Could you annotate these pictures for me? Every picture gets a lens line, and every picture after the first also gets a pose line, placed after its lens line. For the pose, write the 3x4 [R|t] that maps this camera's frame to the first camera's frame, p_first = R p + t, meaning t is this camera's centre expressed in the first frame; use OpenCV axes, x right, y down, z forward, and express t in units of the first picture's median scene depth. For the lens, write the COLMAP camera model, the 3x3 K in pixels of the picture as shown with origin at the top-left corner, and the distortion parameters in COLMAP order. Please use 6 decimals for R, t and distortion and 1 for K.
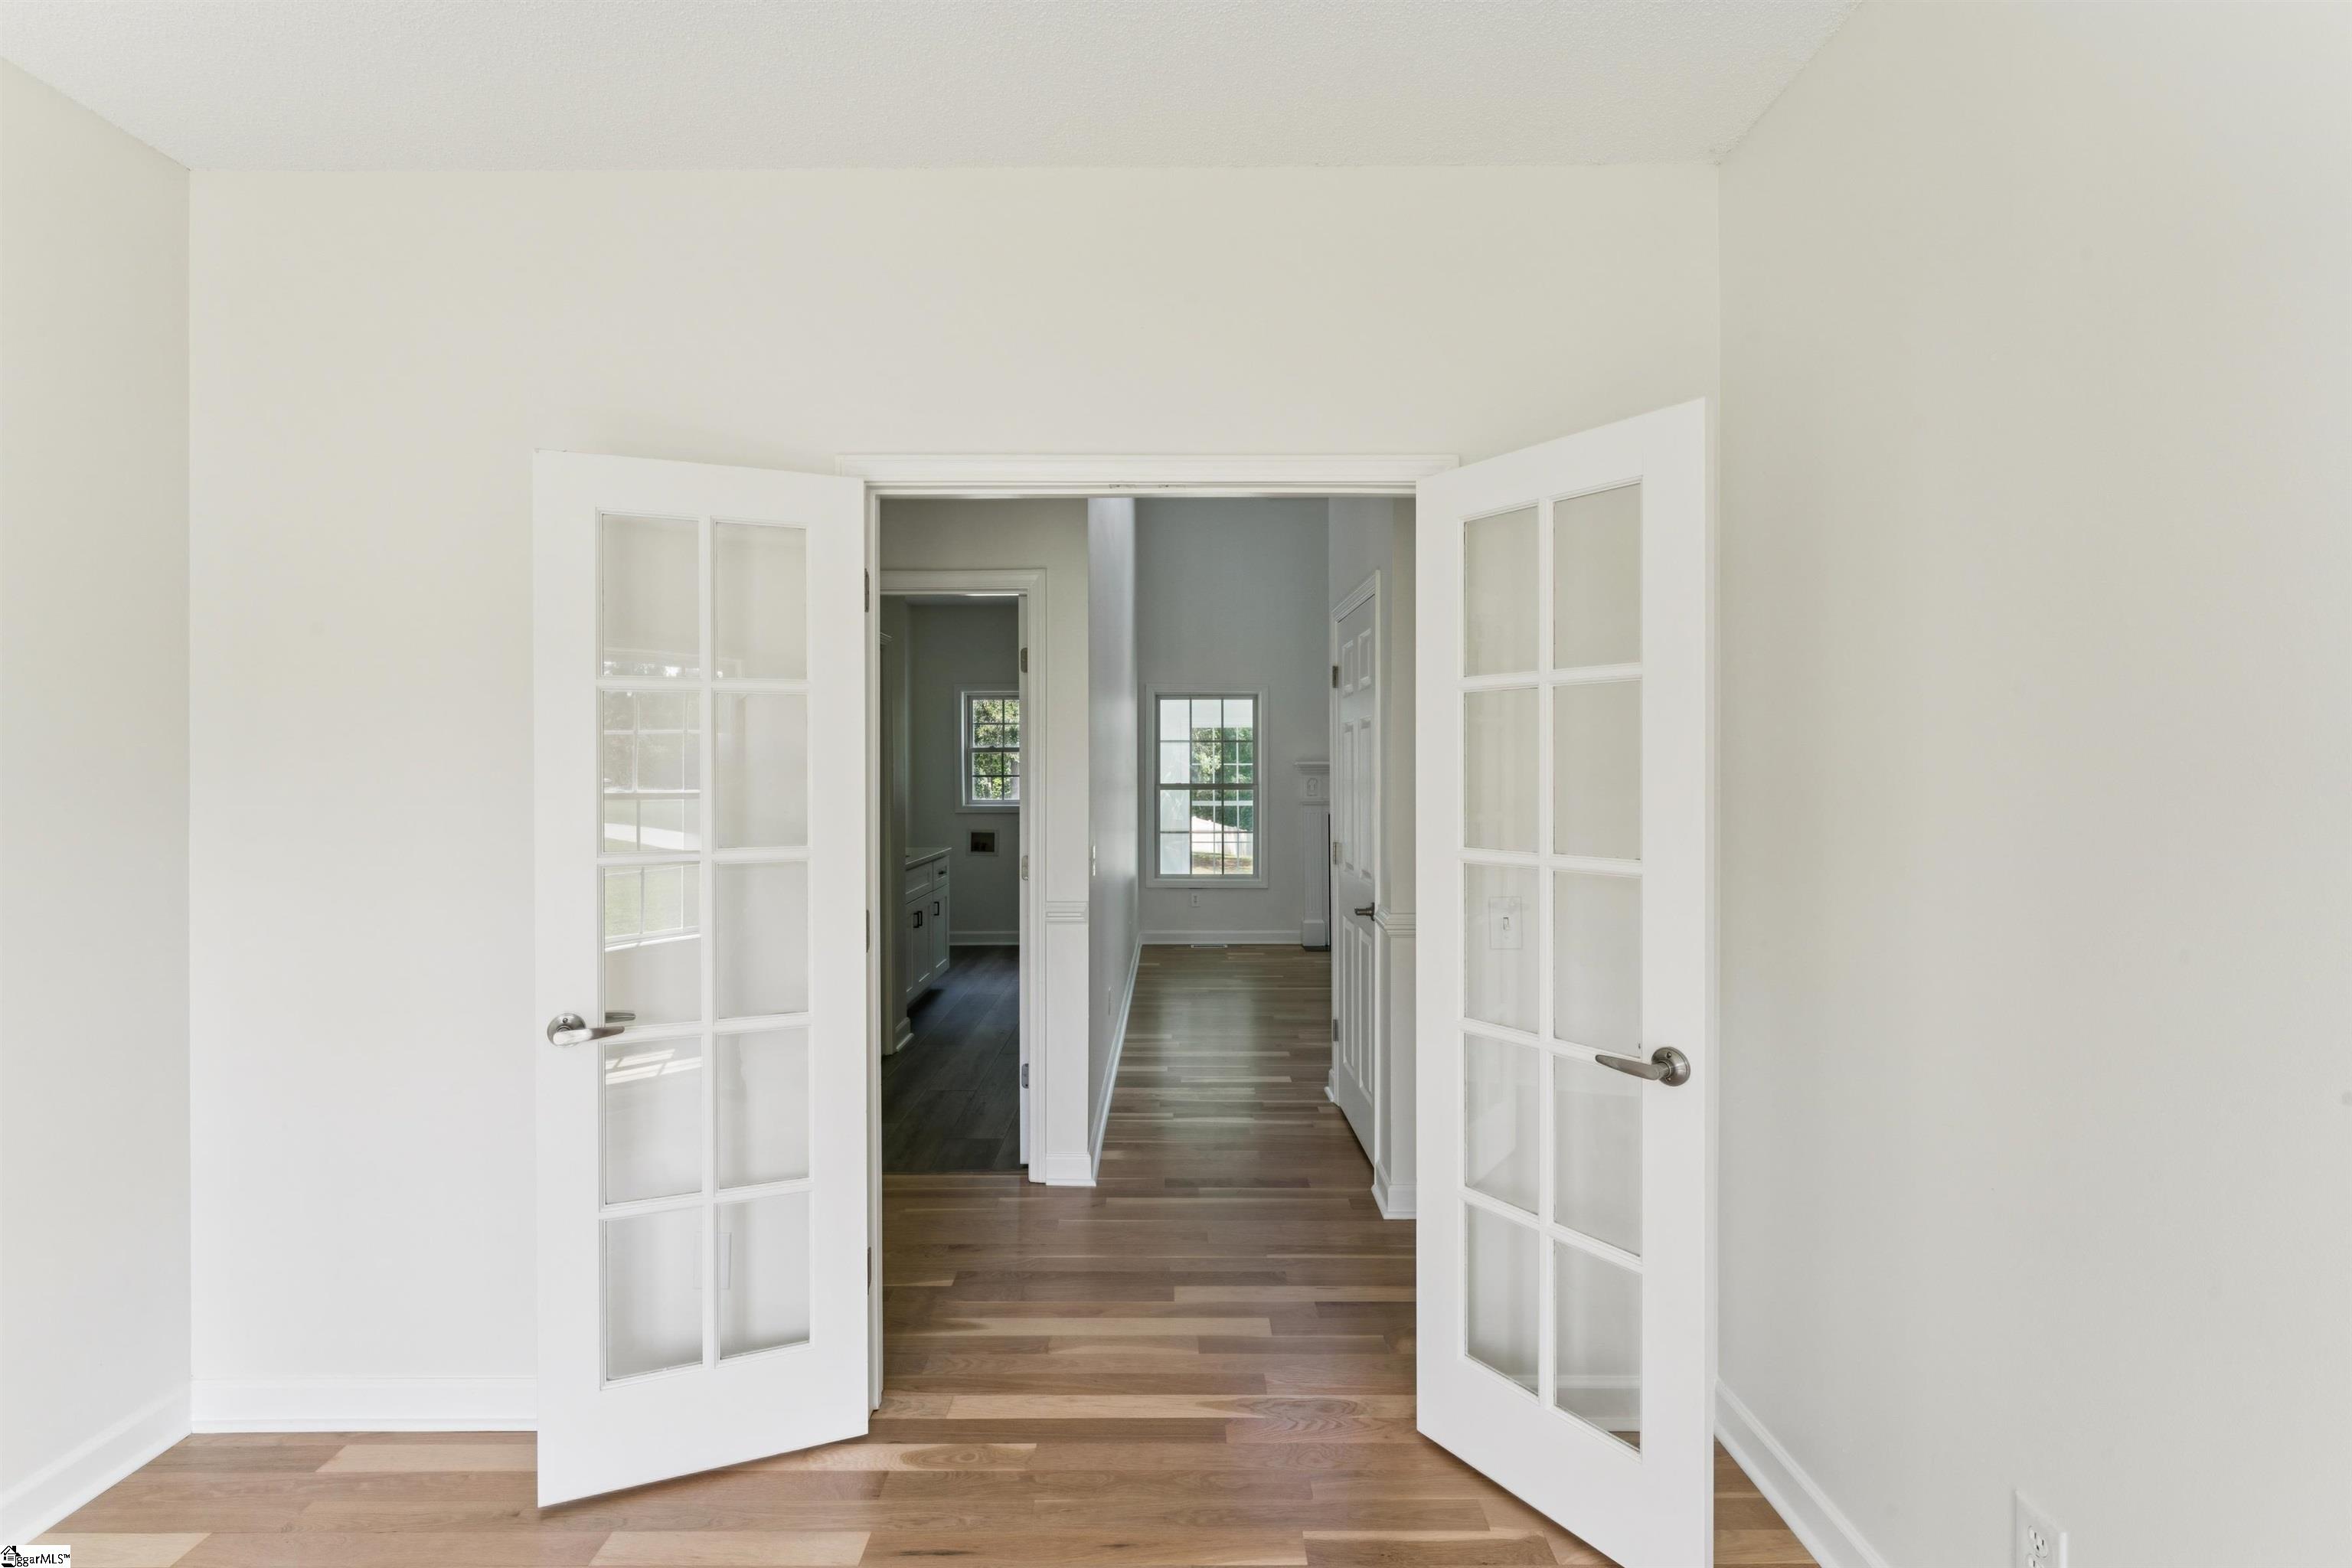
lens RADIAL K [[1032.4, 0, 1179.2], [0, 1032.4, 774.1], [0, 0, 1]] dist [0.001817, 0.000203]
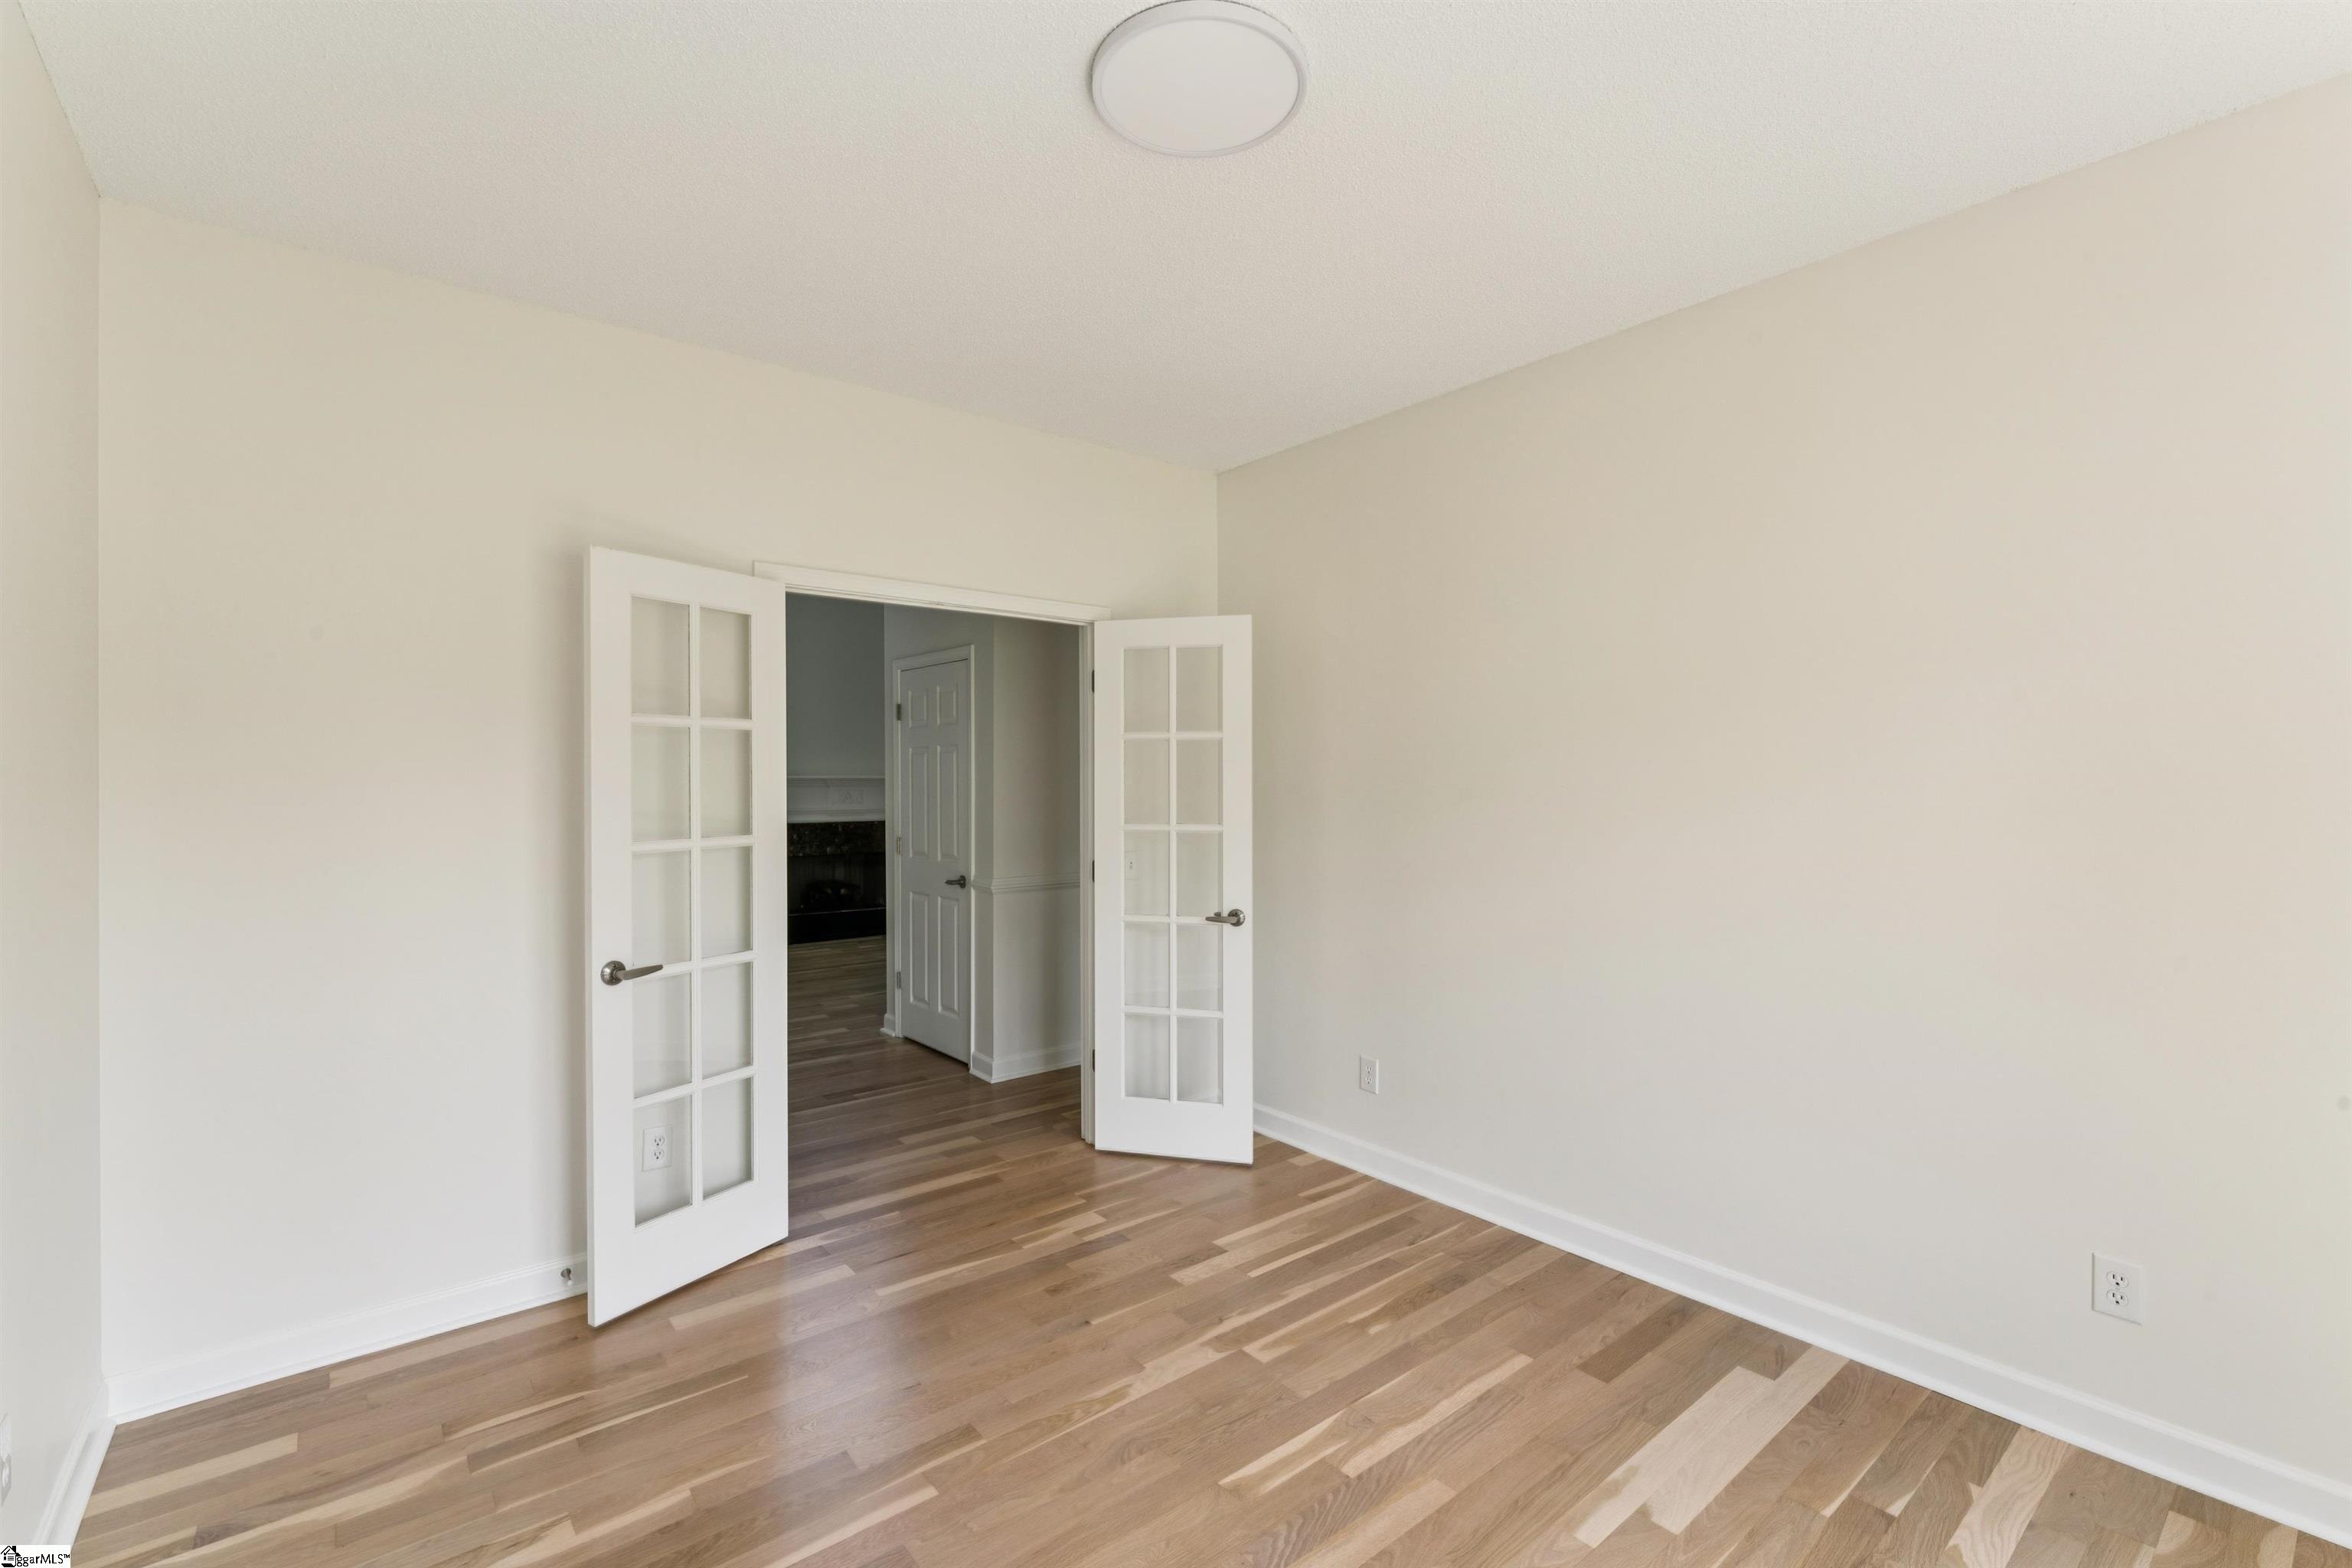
lens RADIAL K [[1032.4, 0, 1186.9], [0, 1032.4, 774.7], [0, 0, 1]] dist [0.001817, 0.000203]
pose [[0.766813, 0.004237, 0.641857, -0.796349], [0.003589, 0.999934, -0.010889, 0.003146], [-0.641861, 0.010654, 0.766747, -0.482180]]
